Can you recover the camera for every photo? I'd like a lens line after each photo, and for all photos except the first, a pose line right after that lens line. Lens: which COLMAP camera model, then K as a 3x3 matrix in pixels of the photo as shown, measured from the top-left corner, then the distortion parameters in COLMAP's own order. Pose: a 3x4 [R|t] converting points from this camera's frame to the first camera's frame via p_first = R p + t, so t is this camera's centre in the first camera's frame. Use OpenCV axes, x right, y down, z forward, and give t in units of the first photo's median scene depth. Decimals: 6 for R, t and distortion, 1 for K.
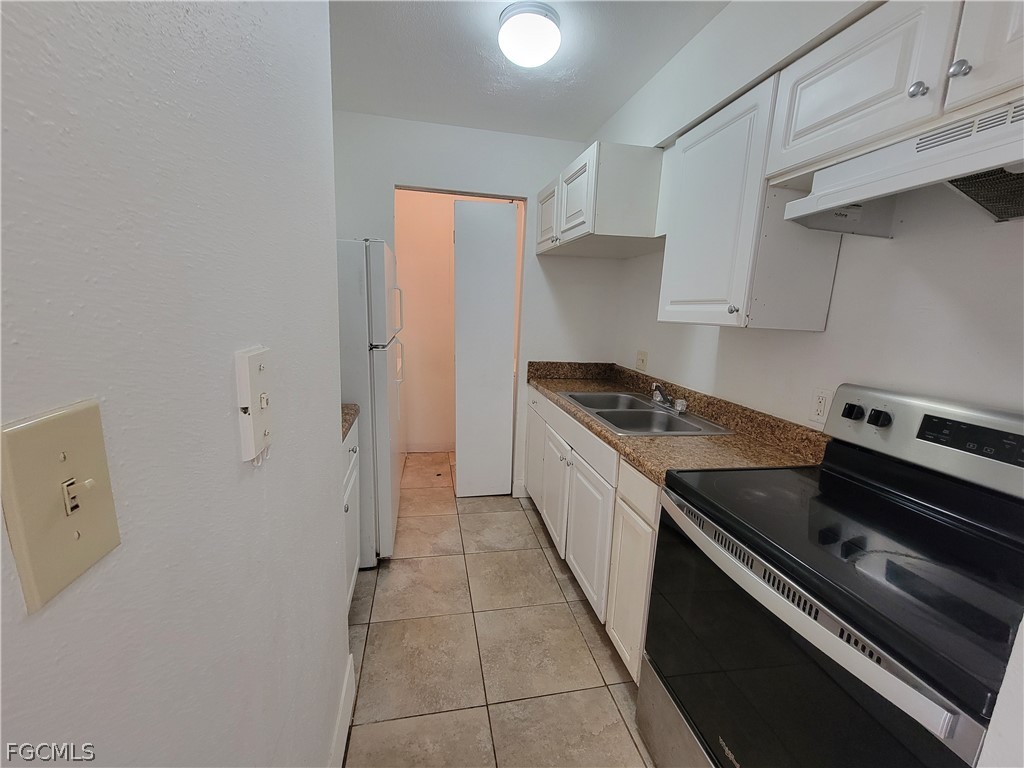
lens RADIAL K [[417.1, 0, 511.0], [0, 417.1, 383.8], [0, 0, 1]] dist [0.001636, -0.001733]
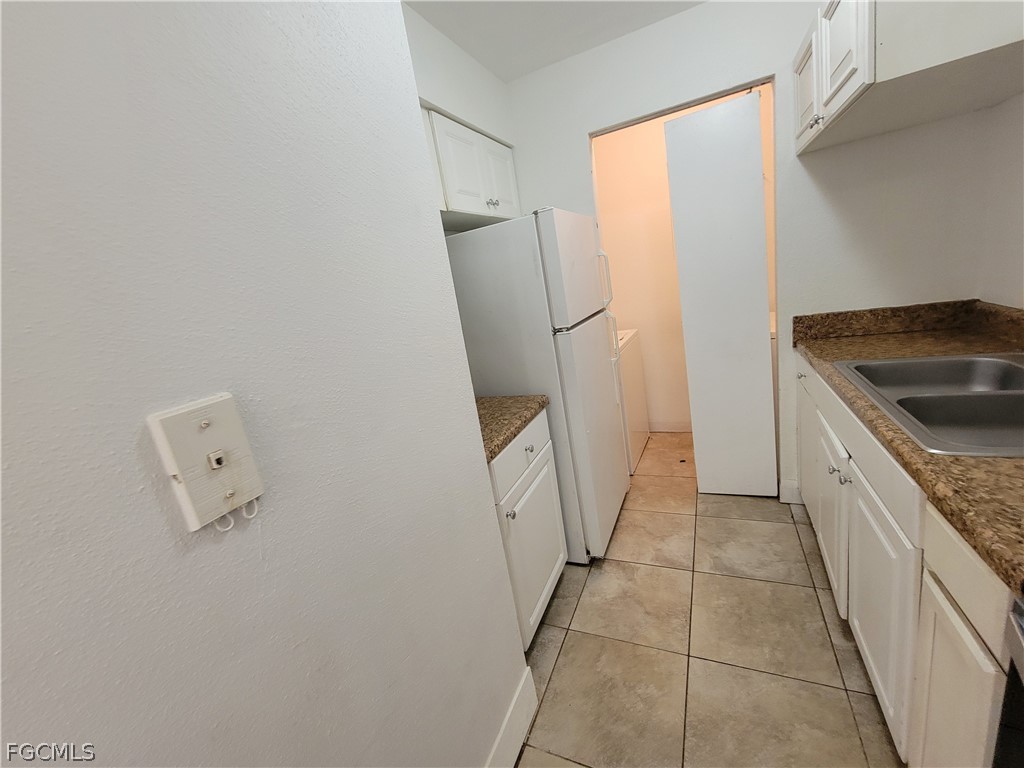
lens RADIAL K [[417.1, 0, 511.6], [0, 417.1, 383.6], [0, 0, 1]] dist [0.001636, -0.001733]
pose [[0.787016, -0.033665, -0.616014, 0.127024], [0.088698, 0.994311, 0.058982, -0.032932], [0.610523, -0.101059, 0.785524, 0.197896]]
